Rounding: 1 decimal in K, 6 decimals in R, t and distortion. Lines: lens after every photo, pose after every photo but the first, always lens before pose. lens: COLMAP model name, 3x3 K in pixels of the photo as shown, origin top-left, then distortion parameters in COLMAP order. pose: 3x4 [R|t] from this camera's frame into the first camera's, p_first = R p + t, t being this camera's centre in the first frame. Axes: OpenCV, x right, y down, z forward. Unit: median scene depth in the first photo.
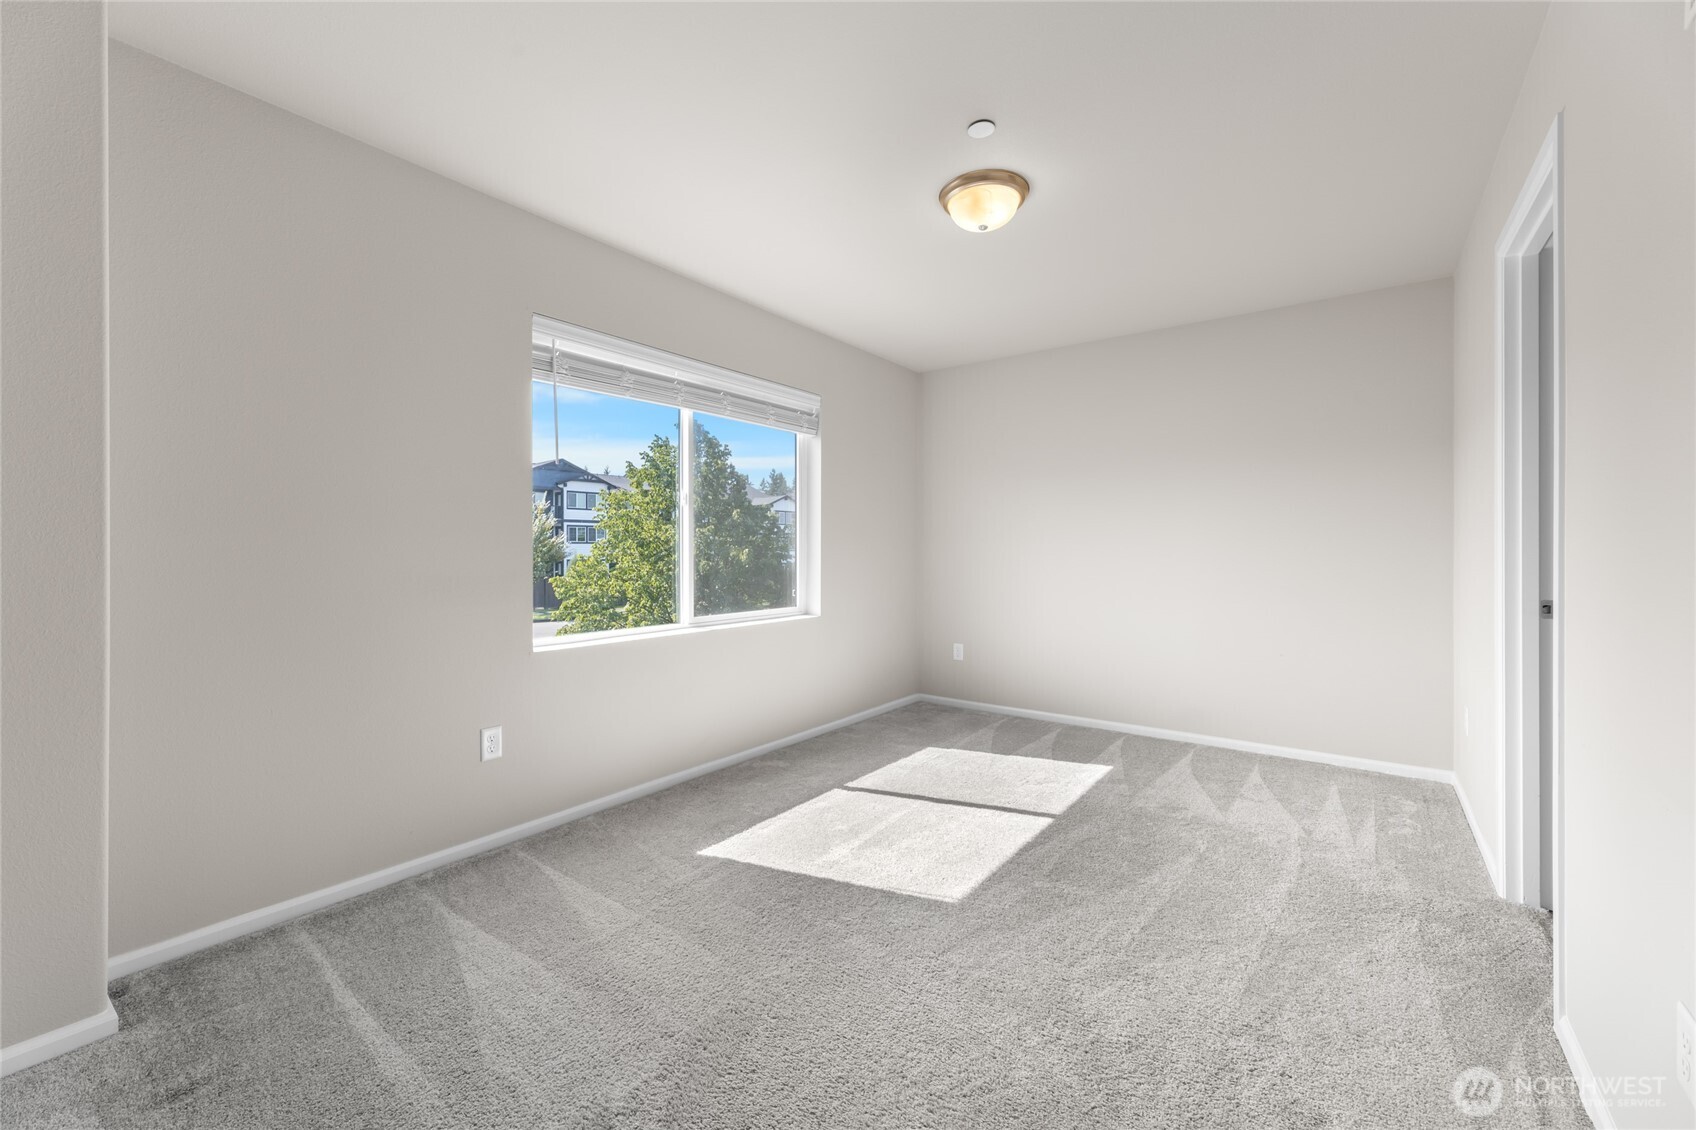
lens RADIAL K [[674.6, 0, 844.8], [0, 674.6, 562.5], [0, 0, 1]] dist [0.012537, -0.000004]
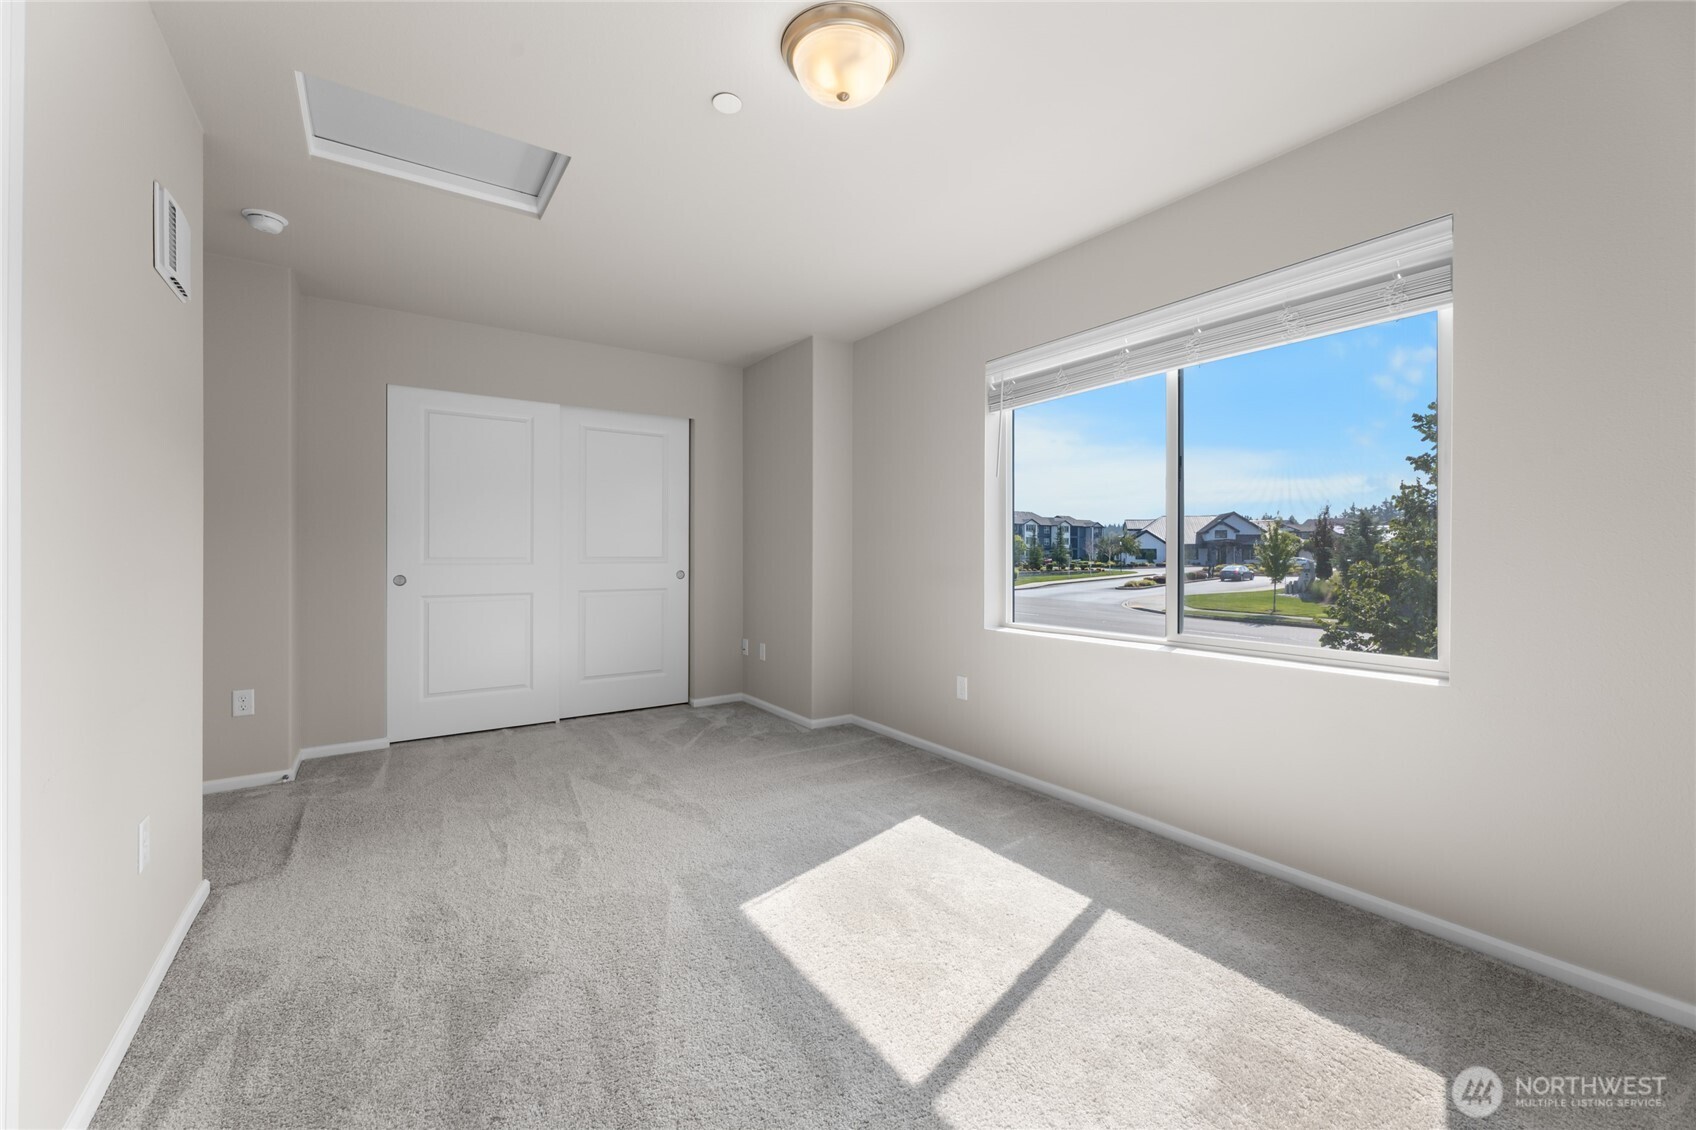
lens RADIAL K [[674.6, 0, 835.7], [0, 674.6, 556.1], [0, 0, 1]] dist [0.012537, -0.000004]
pose [[-0.319810, 0.010438, -0.947424, 0.750250], [-0.012807, 0.999800, 0.015338, -0.018665], [0.947395, 0.017039, -0.319612, 1.030061]]
